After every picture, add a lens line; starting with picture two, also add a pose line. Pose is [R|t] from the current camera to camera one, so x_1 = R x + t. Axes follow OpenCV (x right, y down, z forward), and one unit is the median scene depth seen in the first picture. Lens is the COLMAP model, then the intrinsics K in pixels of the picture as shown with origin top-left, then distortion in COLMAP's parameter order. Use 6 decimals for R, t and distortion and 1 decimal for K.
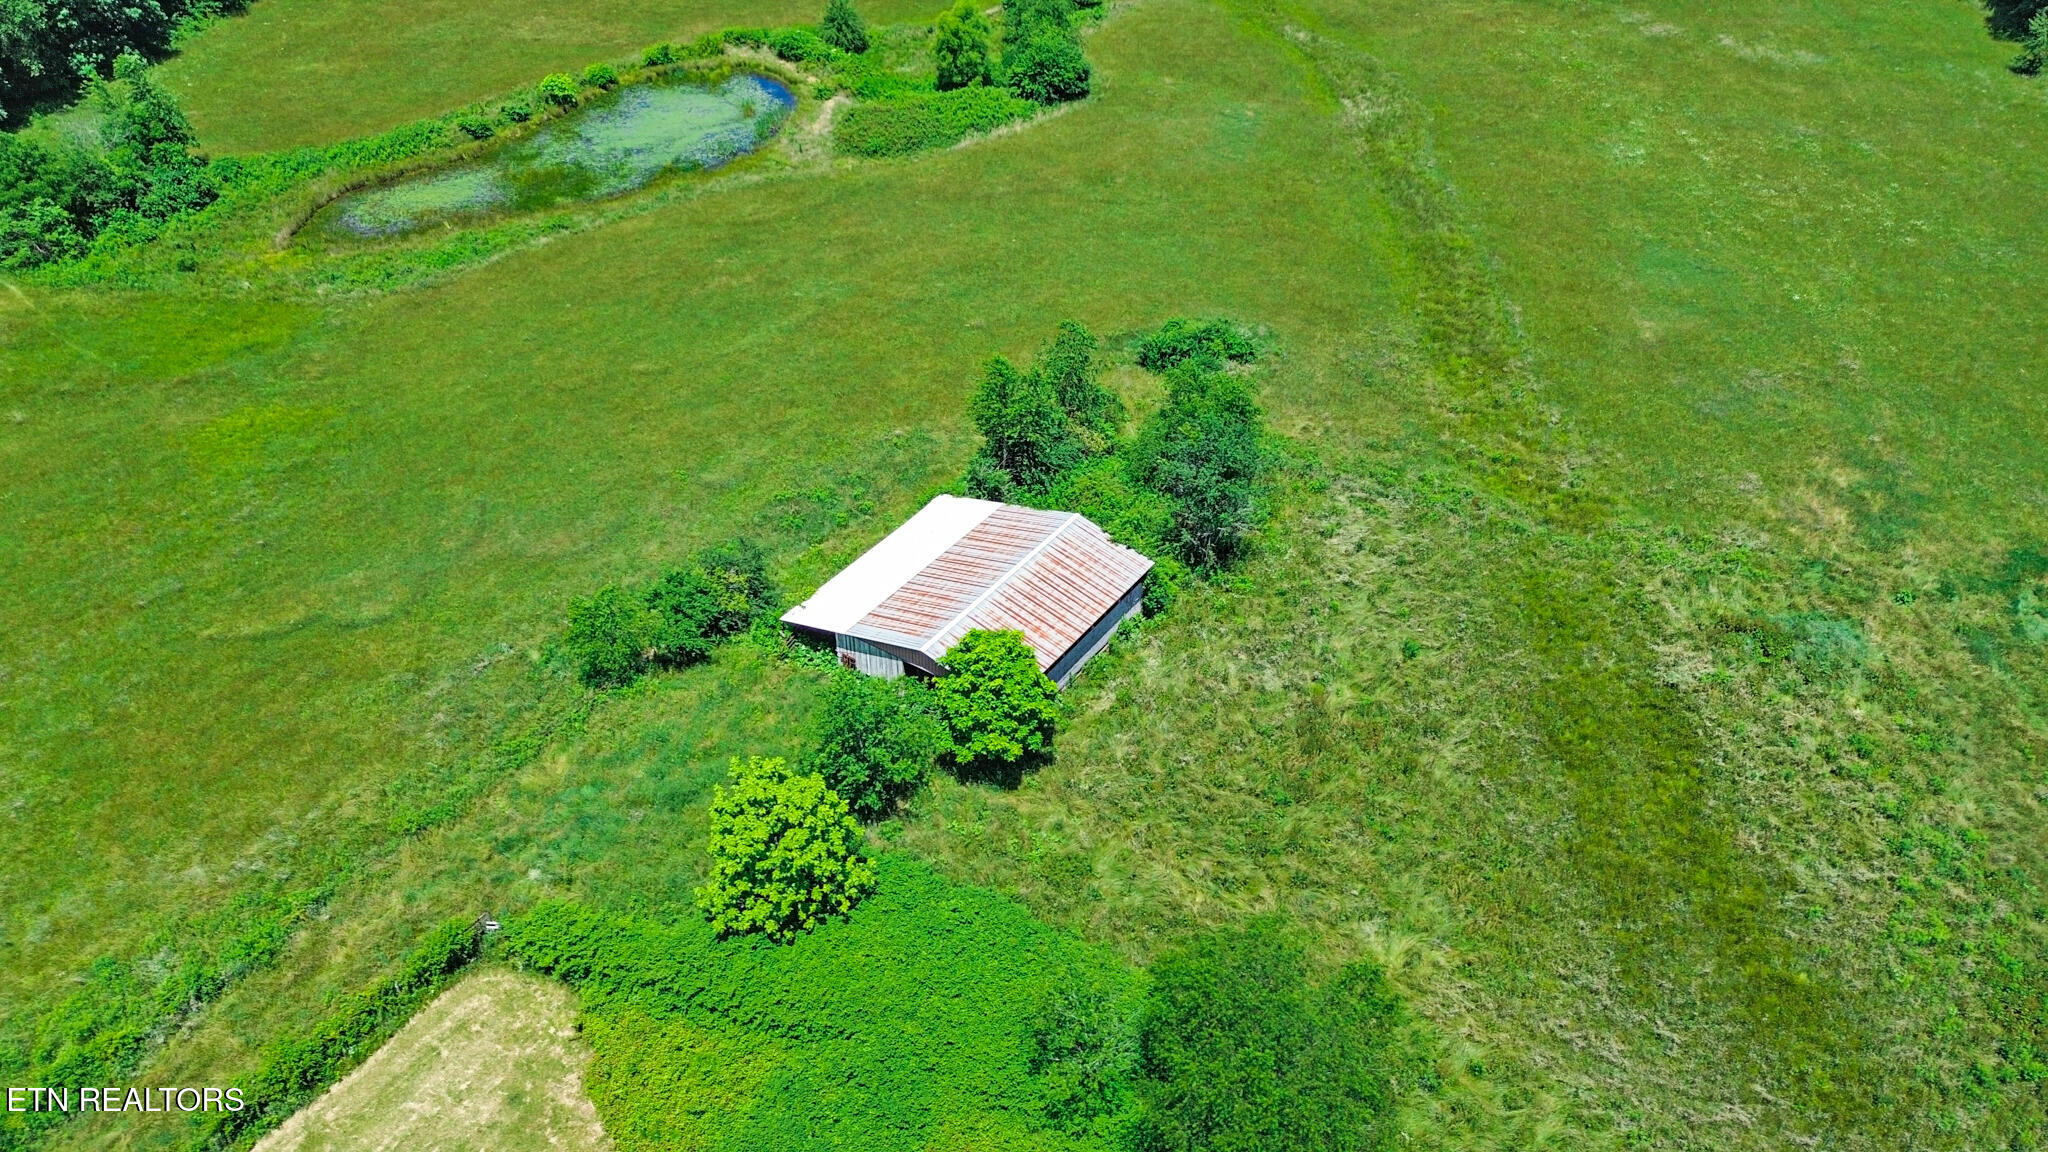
lens RADIAL K [[1467.8, 0, 1002.2], [0, 1467.8, 559.5], [0, 0, 1]] dist [0.065435, -0.057534]
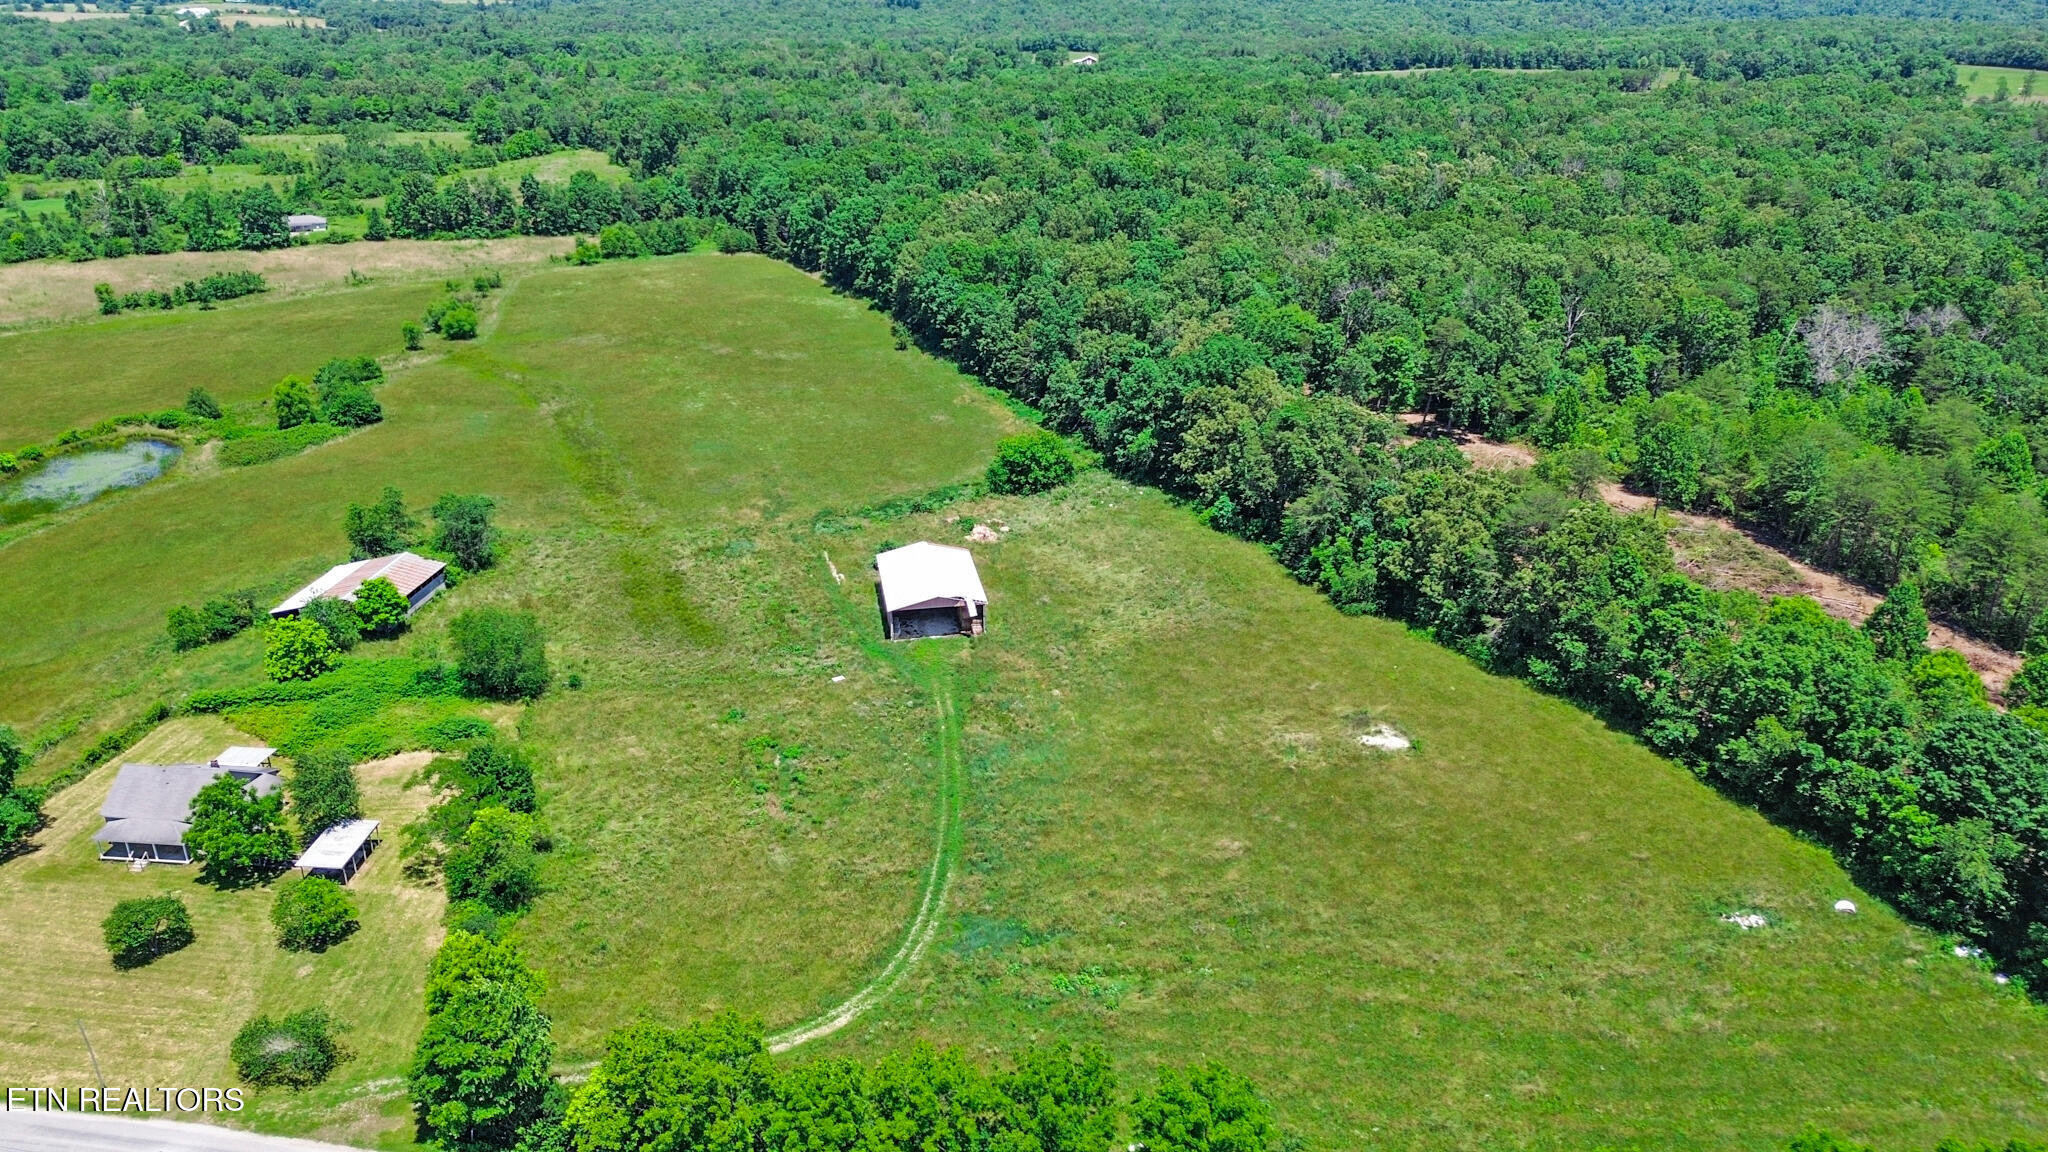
lens RADIAL K [[1467.8, 0, 1040.0], [0, 1467.8, 553.4], [0, 0, 1]] dist [0.065435, -0.057534]
pose [[0.882982, -0.177633, 0.434499, -0.046044], [0.280635, 0.941760, -0.185288, 0.388638], [-0.376281, 0.285541, 0.881407, -0.801195]]
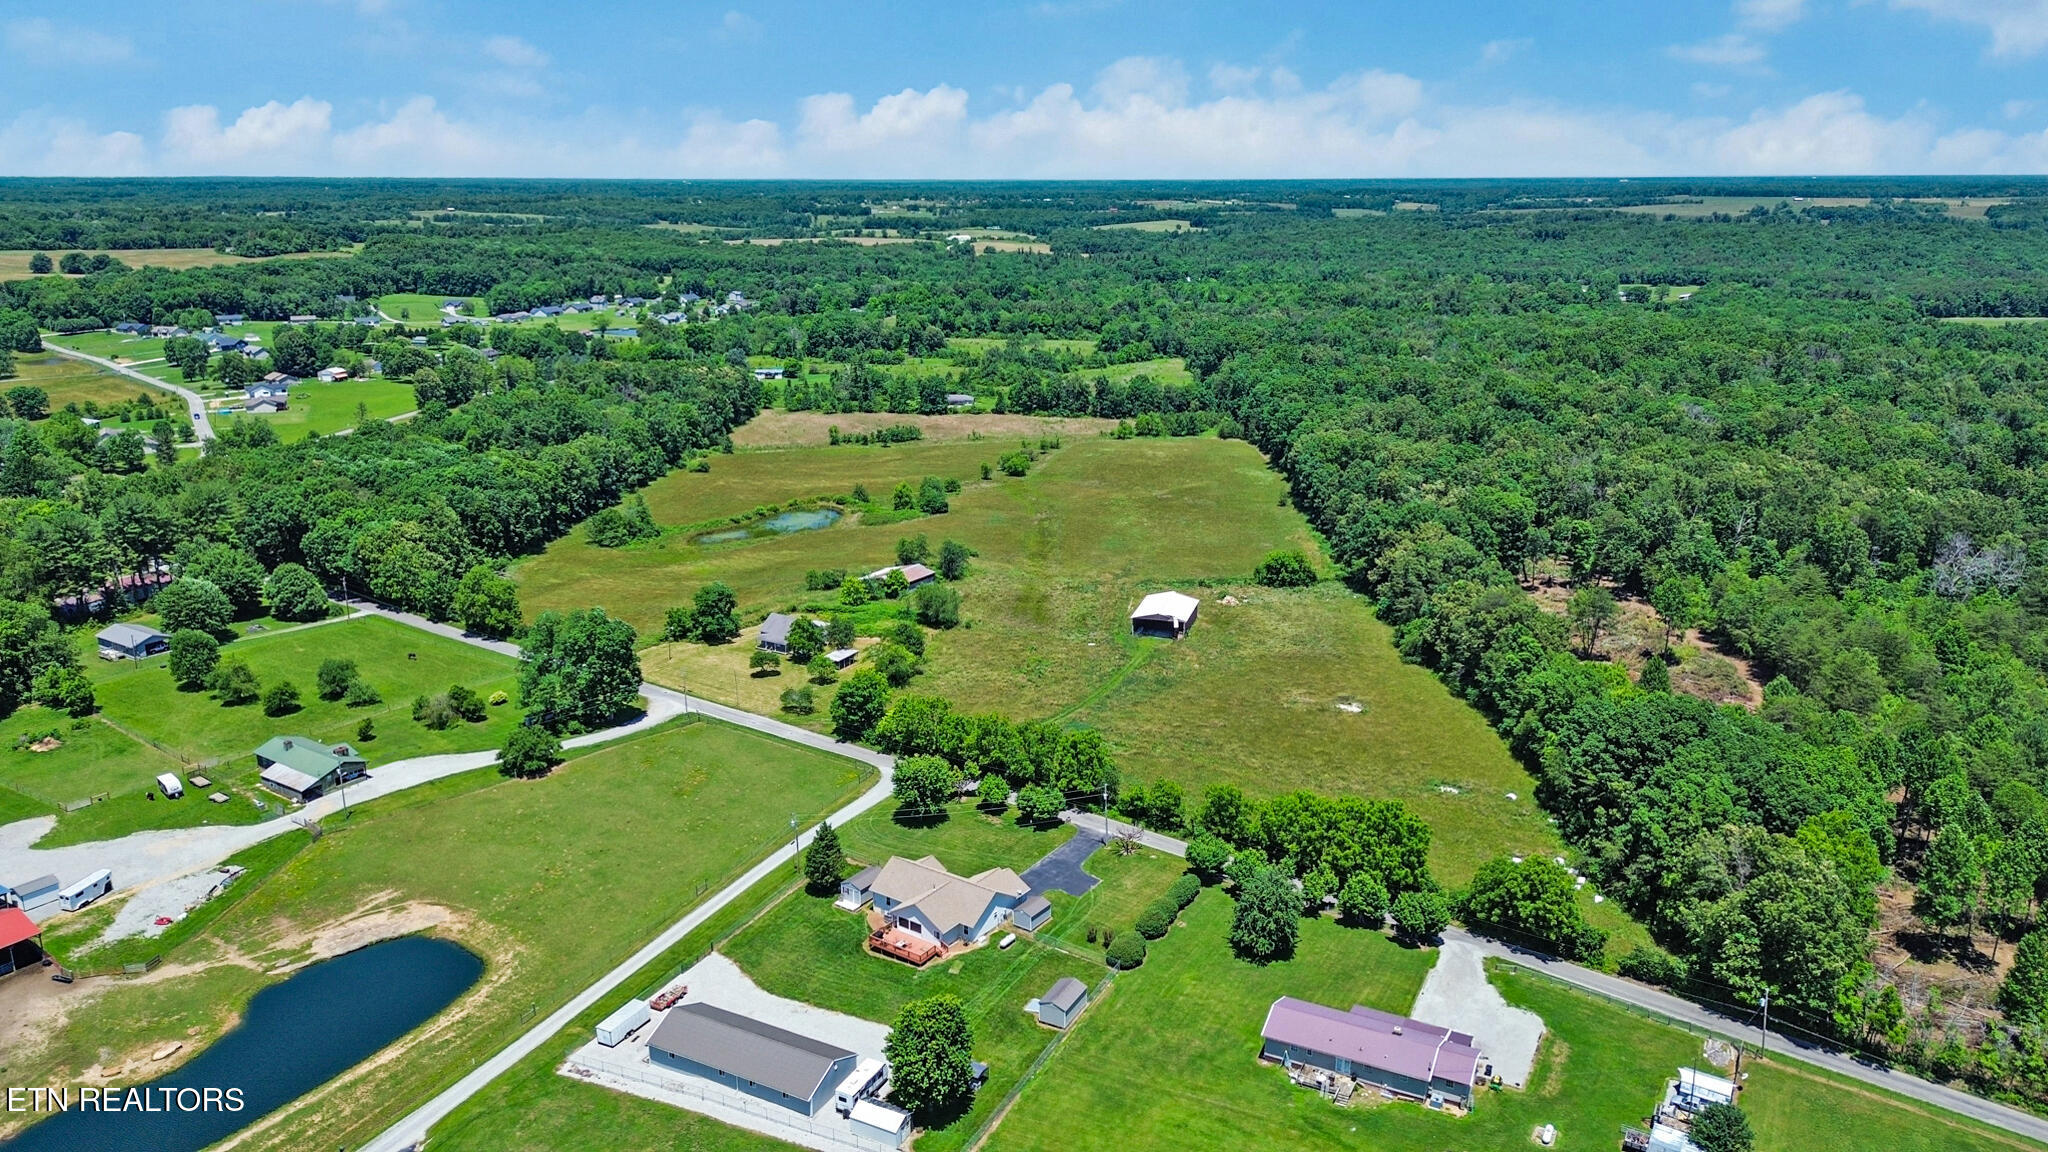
lens RADIAL K [[1467.8, 0, 1038.2], [0, 1467.8, 591.0], [0, 0, 1]] dist [0.065435, -0.057534]
pose [[0.999284, -0.010526, 0.036333, 0.143066], [0.022745, 0.934670, -0.354787, 0.924144], [-0.030224, 0.355360, 0.934241, -1.760380]]
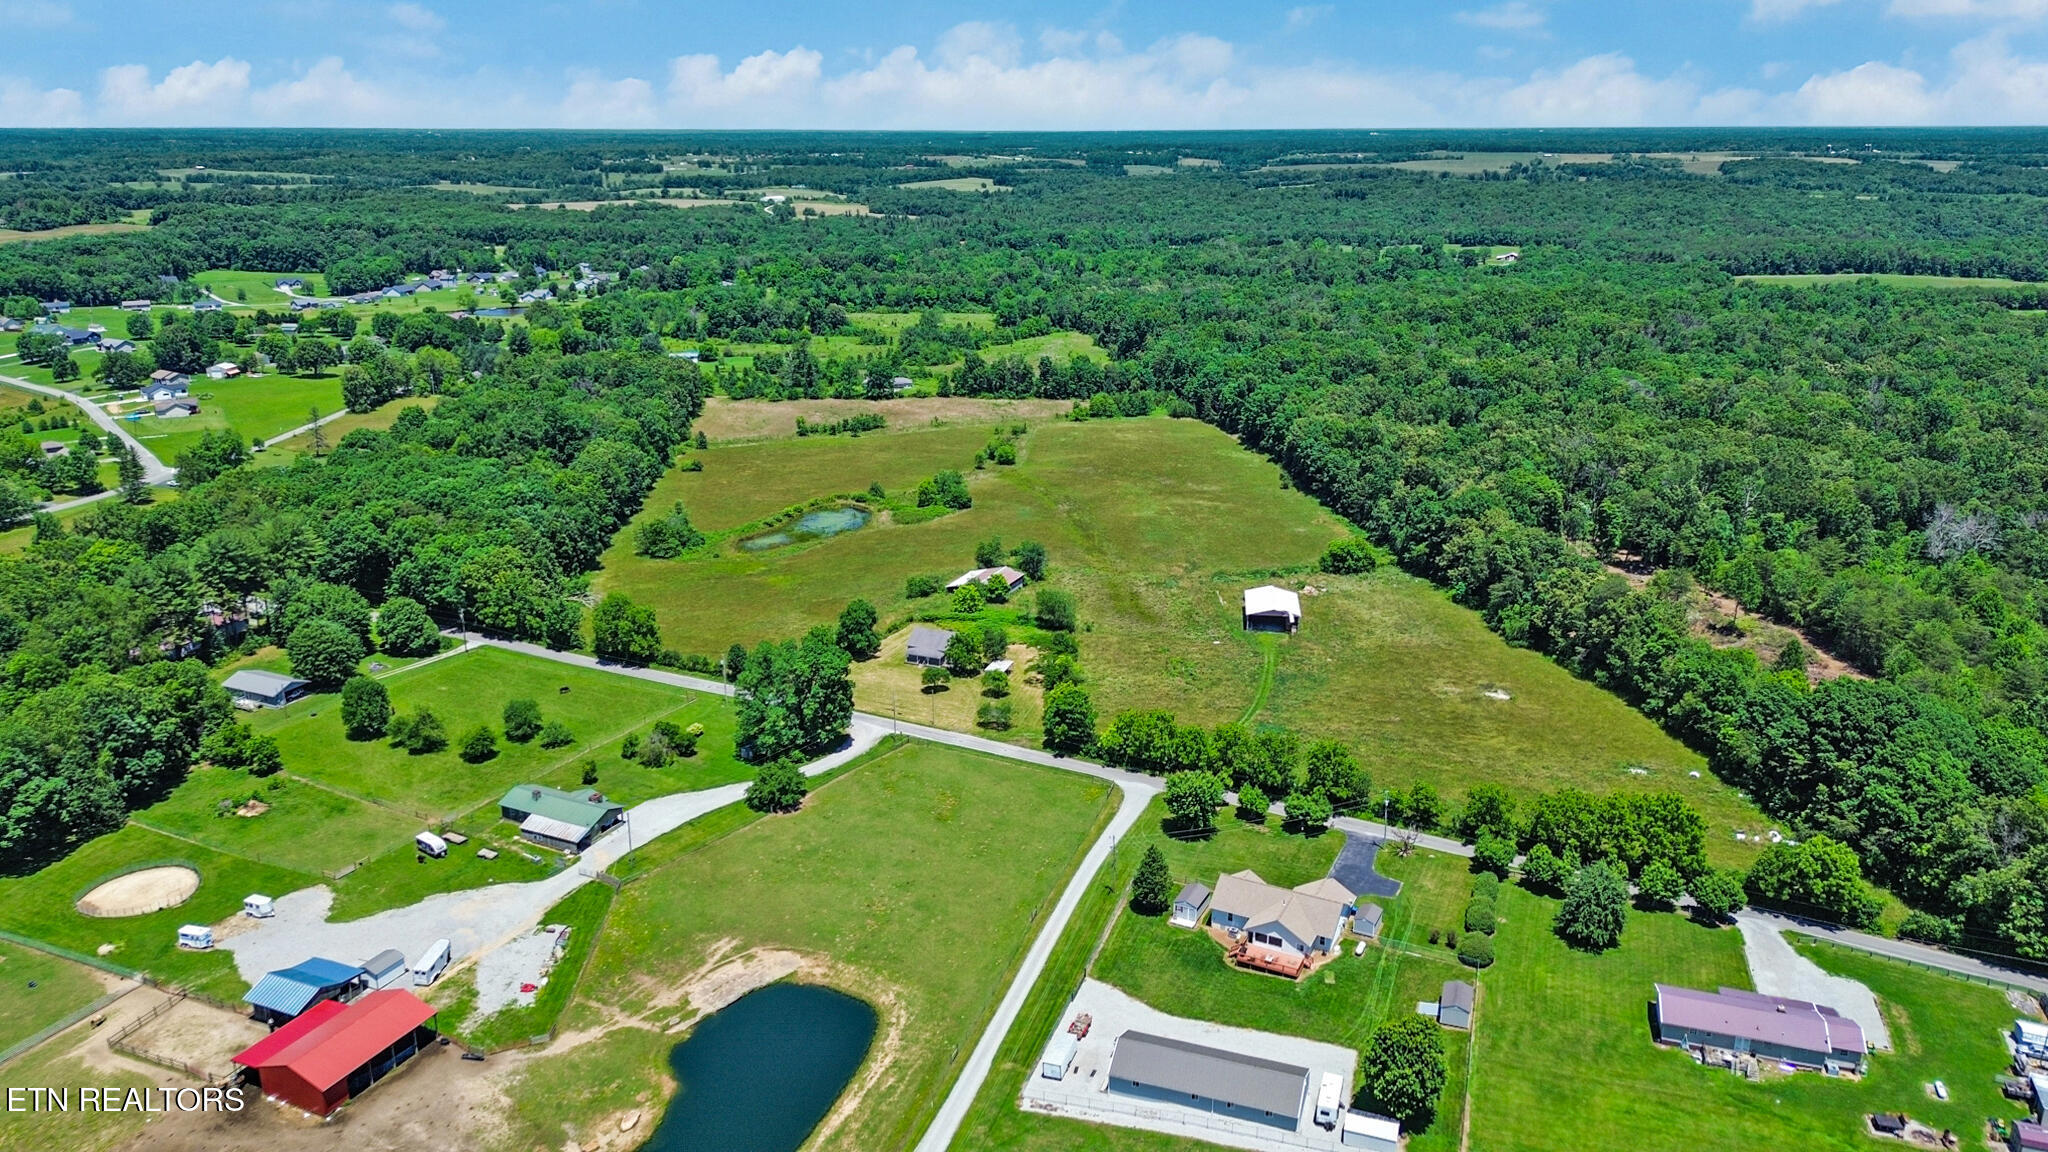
lens RADIAL K [[1467.8, 0, 1021.2], [0, 1467.8, 592.2], [0, 0, 1]] dist [0.065435, -0.057534]
pose [[0.983162, -0.054738, 0.174345, -0.393379], [0.108459, 0.942652, -0.315664, 0.837591], [-0.147068, 0.329258, 0.932716, -1.799931]]
